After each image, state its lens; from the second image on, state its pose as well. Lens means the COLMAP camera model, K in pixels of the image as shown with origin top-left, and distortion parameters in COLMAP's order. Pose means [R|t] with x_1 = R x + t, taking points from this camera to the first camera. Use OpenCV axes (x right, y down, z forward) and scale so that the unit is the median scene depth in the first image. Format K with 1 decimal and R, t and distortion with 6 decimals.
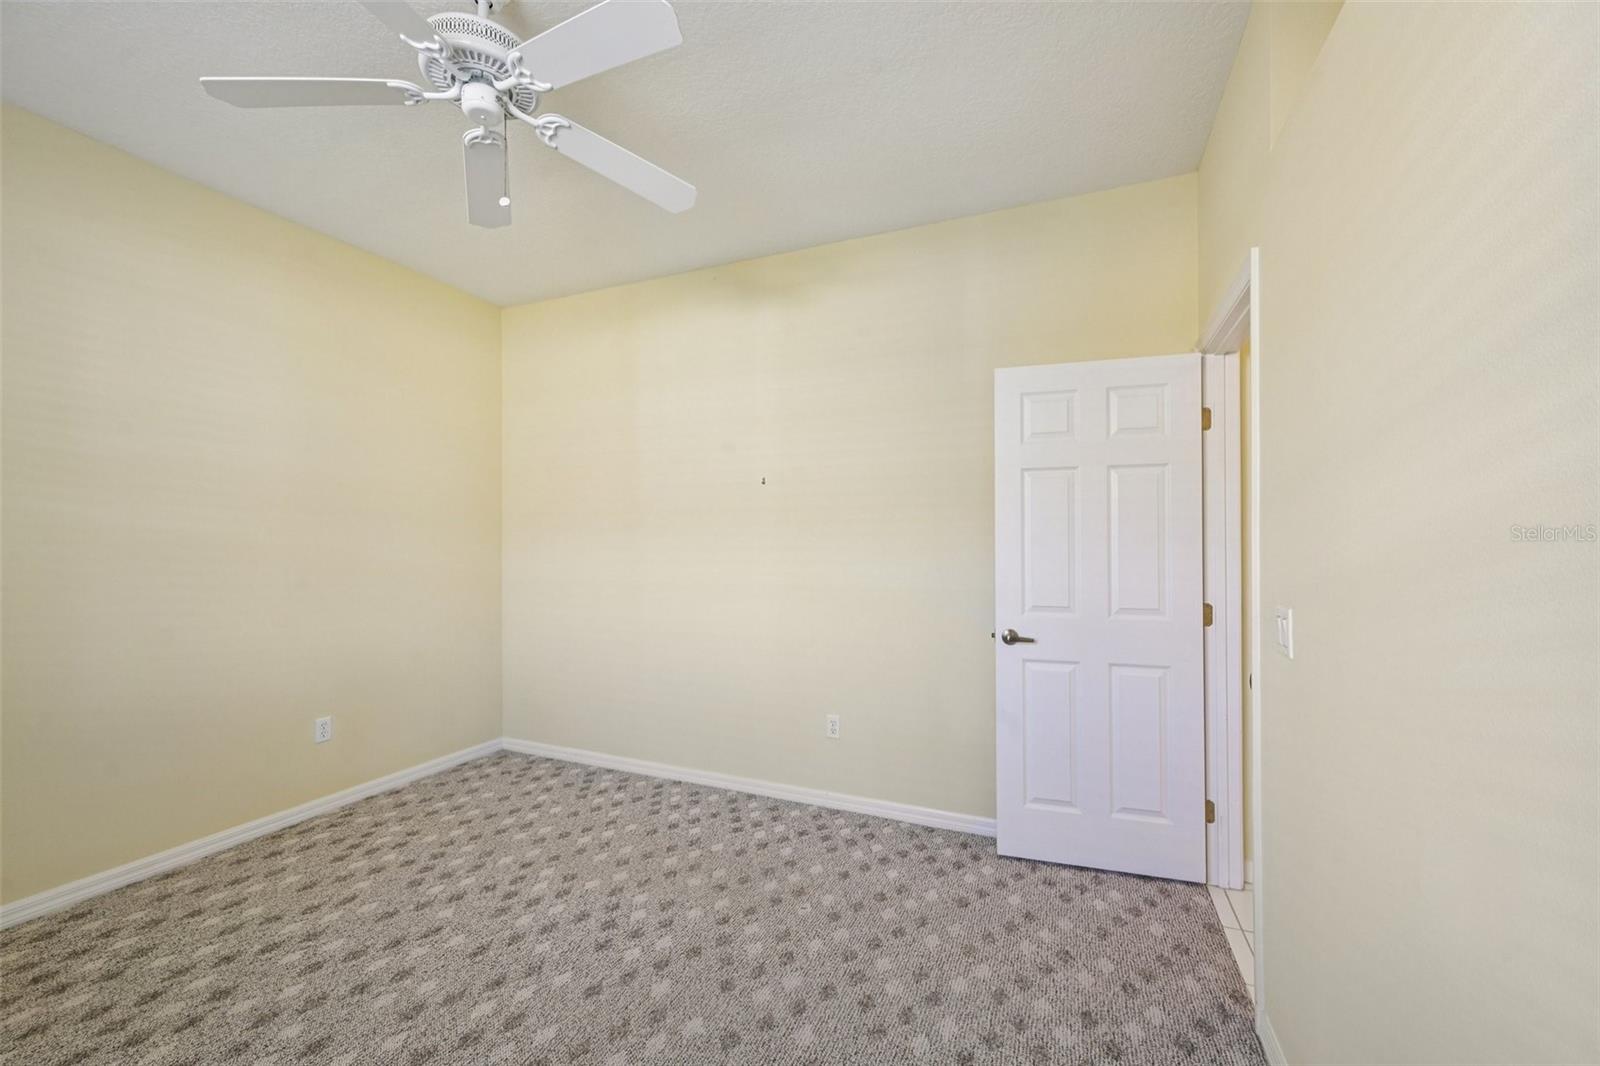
lens RADIAL K [[630.4, 0, 809.2], [0, 630.4, 540.4], [0, 0, 1]] dist [-0.001785, 0.000311]
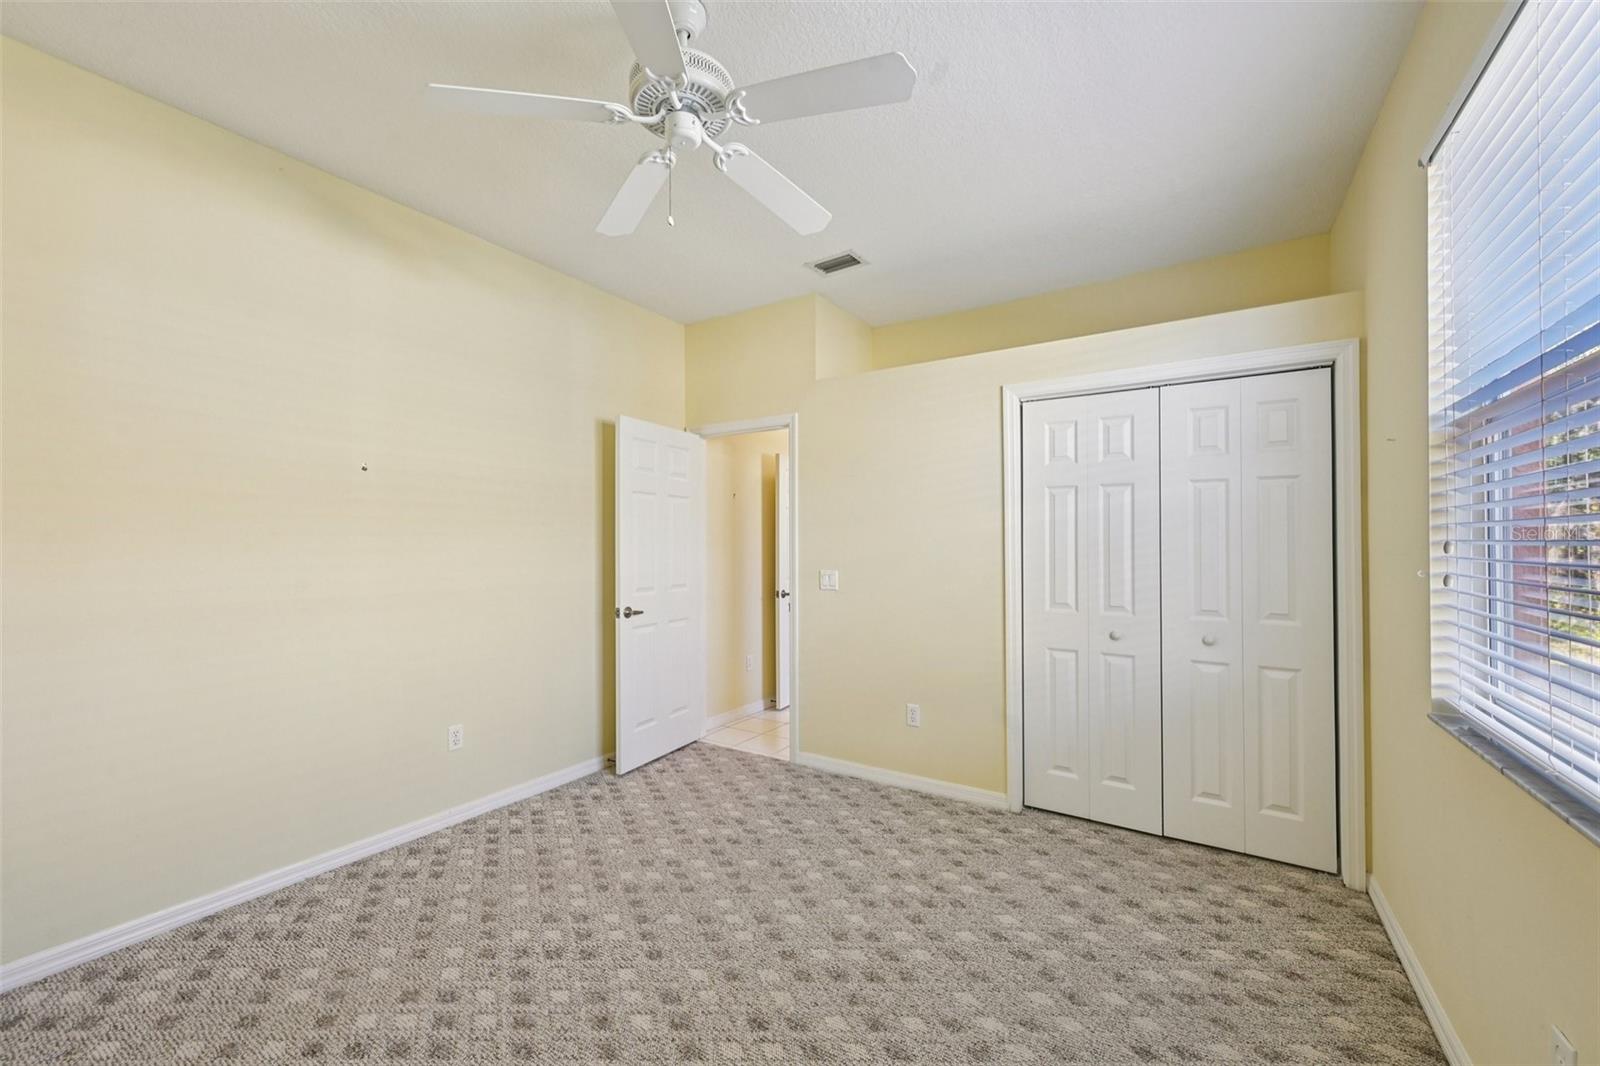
lens RADIAL K [[630.4, 0, 797.3], [0, 630.4, 539.2], [0, 0, 1]] dist [-0.001785, 0.000311]
pose [[0.170917, 0.006318, 0.985265, -1.015044], [-0.007548, 0.999958, -0.005103, -0.001920], [-0.985257, -0.006565, 0.170957, 0.419613]]
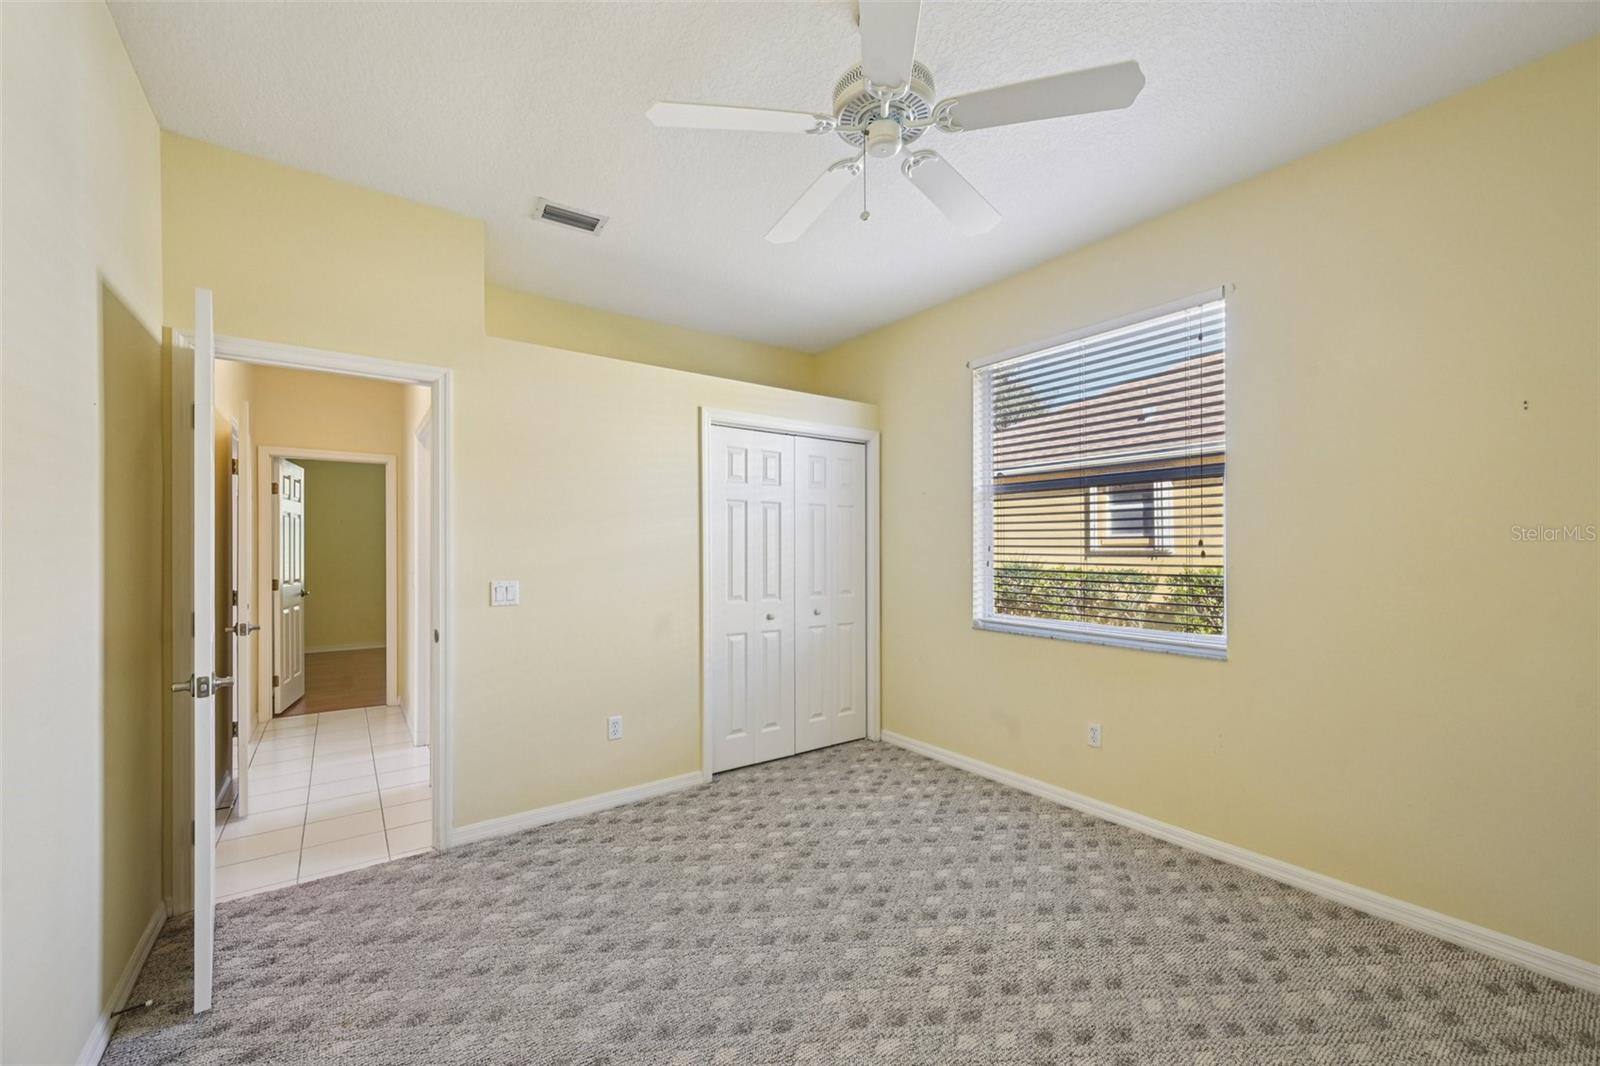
lens RADIAL K [[630.4, 0, 804.3], [0, 630.4, 542.1], [0, 0, 1]] dist [-0.001785, 0.000311]
pose [[-0.857839, 0.004662, 0.513898, -0.629002], [-0.002139, 0.999918, -0.012641, 0.003375], [-0.513915, -0.011943, -0.857758, 1.318130]]
